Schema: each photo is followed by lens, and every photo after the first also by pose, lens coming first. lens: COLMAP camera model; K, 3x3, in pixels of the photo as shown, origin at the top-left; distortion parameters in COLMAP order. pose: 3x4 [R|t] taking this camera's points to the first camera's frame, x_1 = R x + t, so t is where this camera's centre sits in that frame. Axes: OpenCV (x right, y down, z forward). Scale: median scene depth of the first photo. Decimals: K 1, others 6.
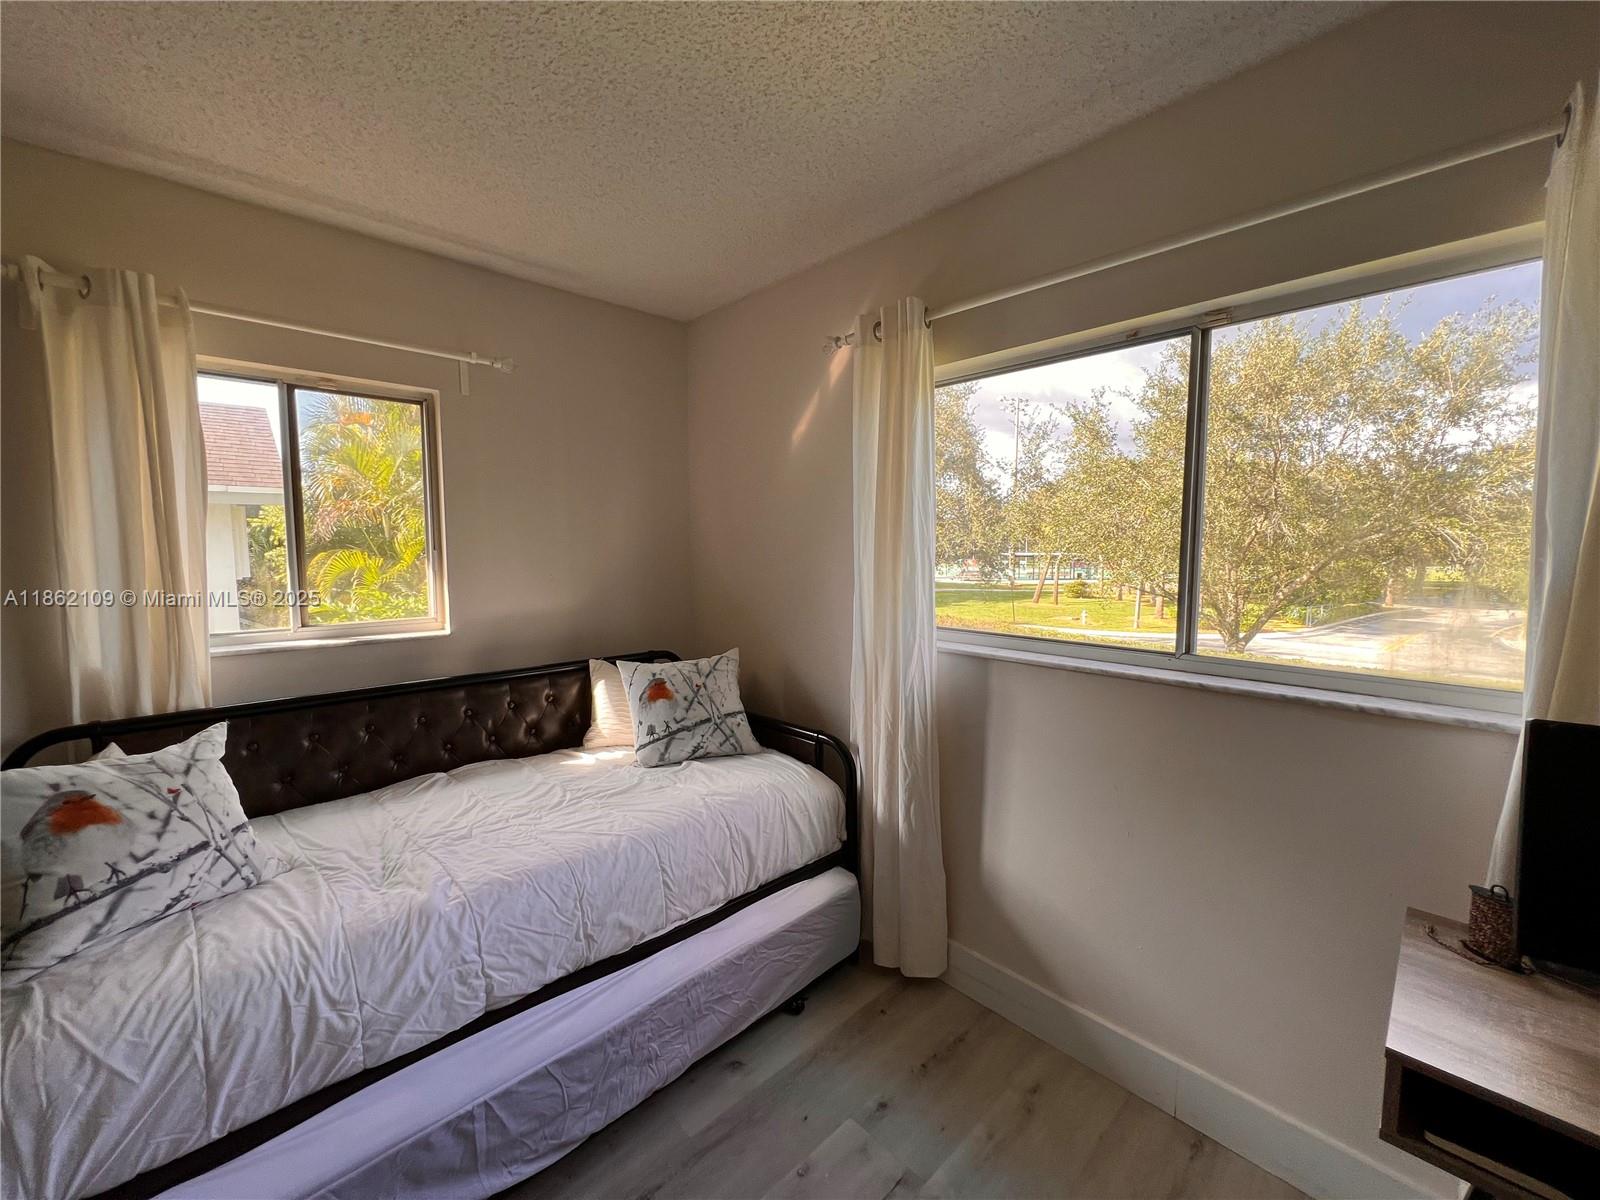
lens RADIAL K [[640.7, 0, 799.0], [0, 640.7, 596.7], [0, 0, 1]] dist [-0.003072, 0.000487]
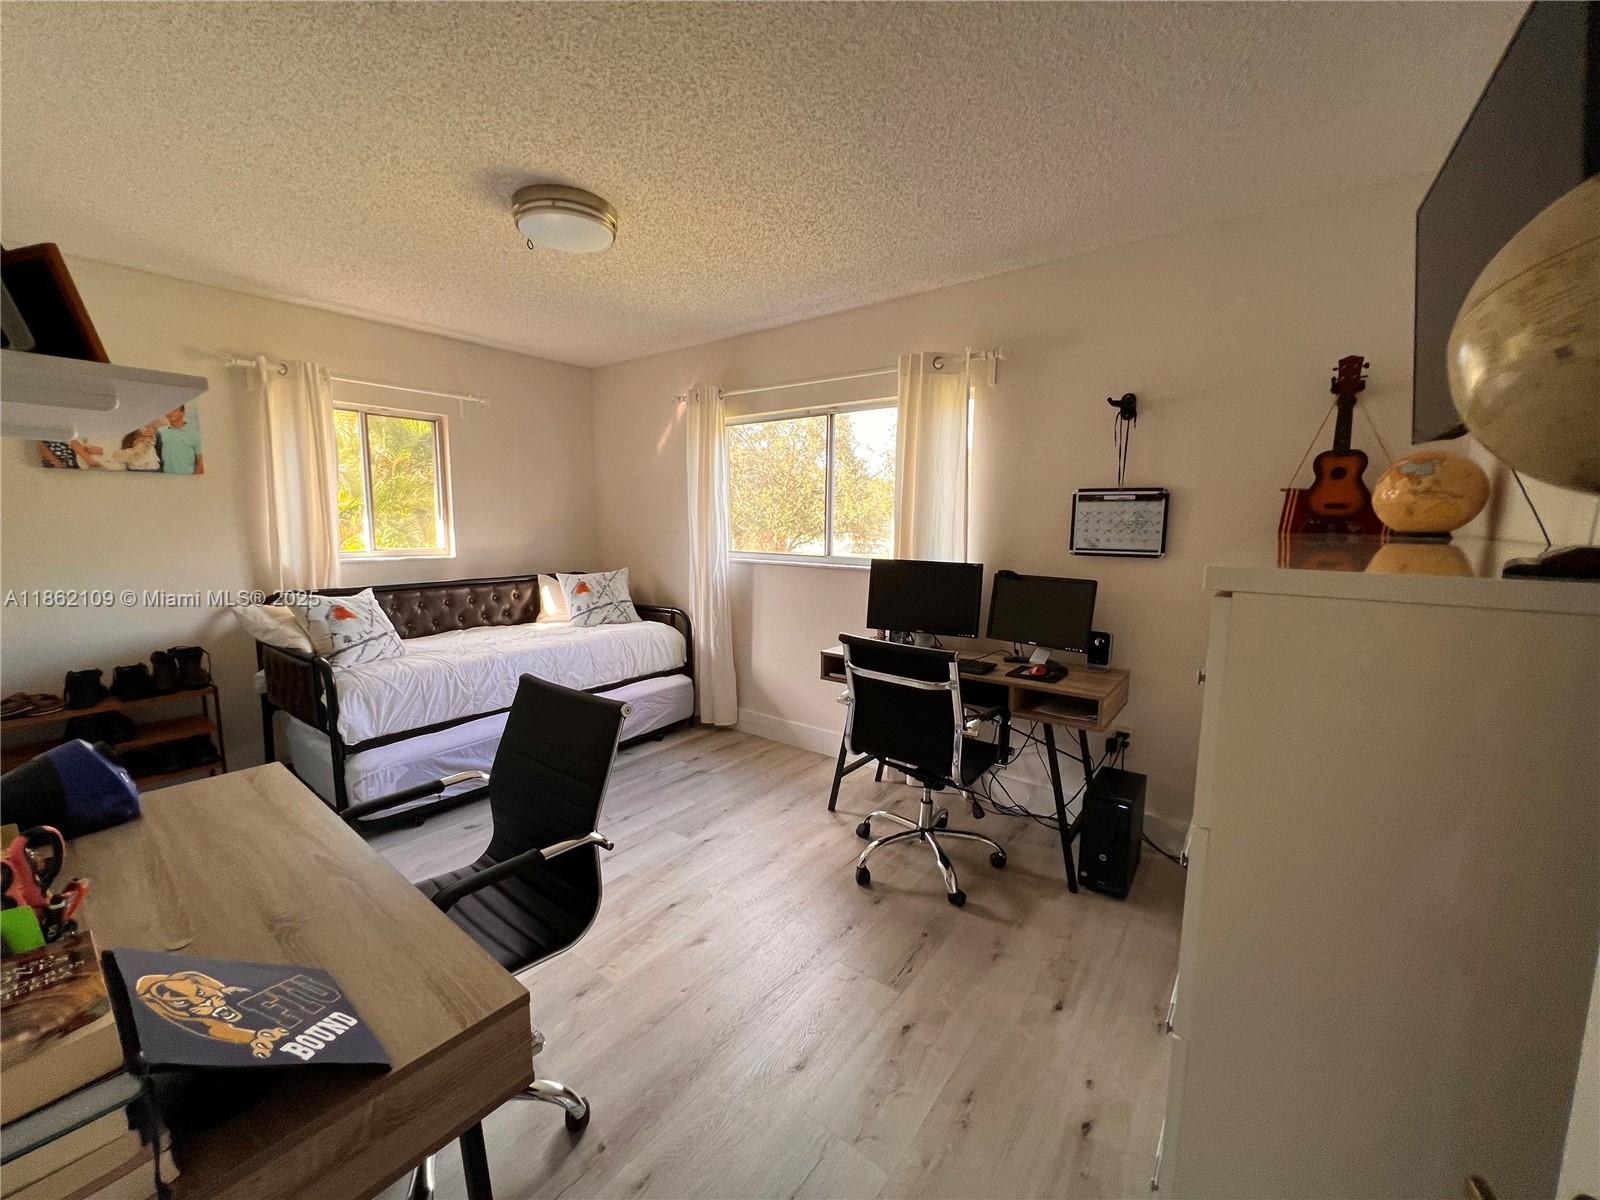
lens RADIAL K [[640.7, 0, 799.0], [0, 640.7, 596.7], [0, 0, 1]] dist [-0.003072, 0.000487]
pose [[0.987157, -0.009716, 0.159454, 0.101216], [0.003225, 0.999158, 0.040913, 0.106022], [-0.159717, -0.039873, 0.986357, -0.933271]]
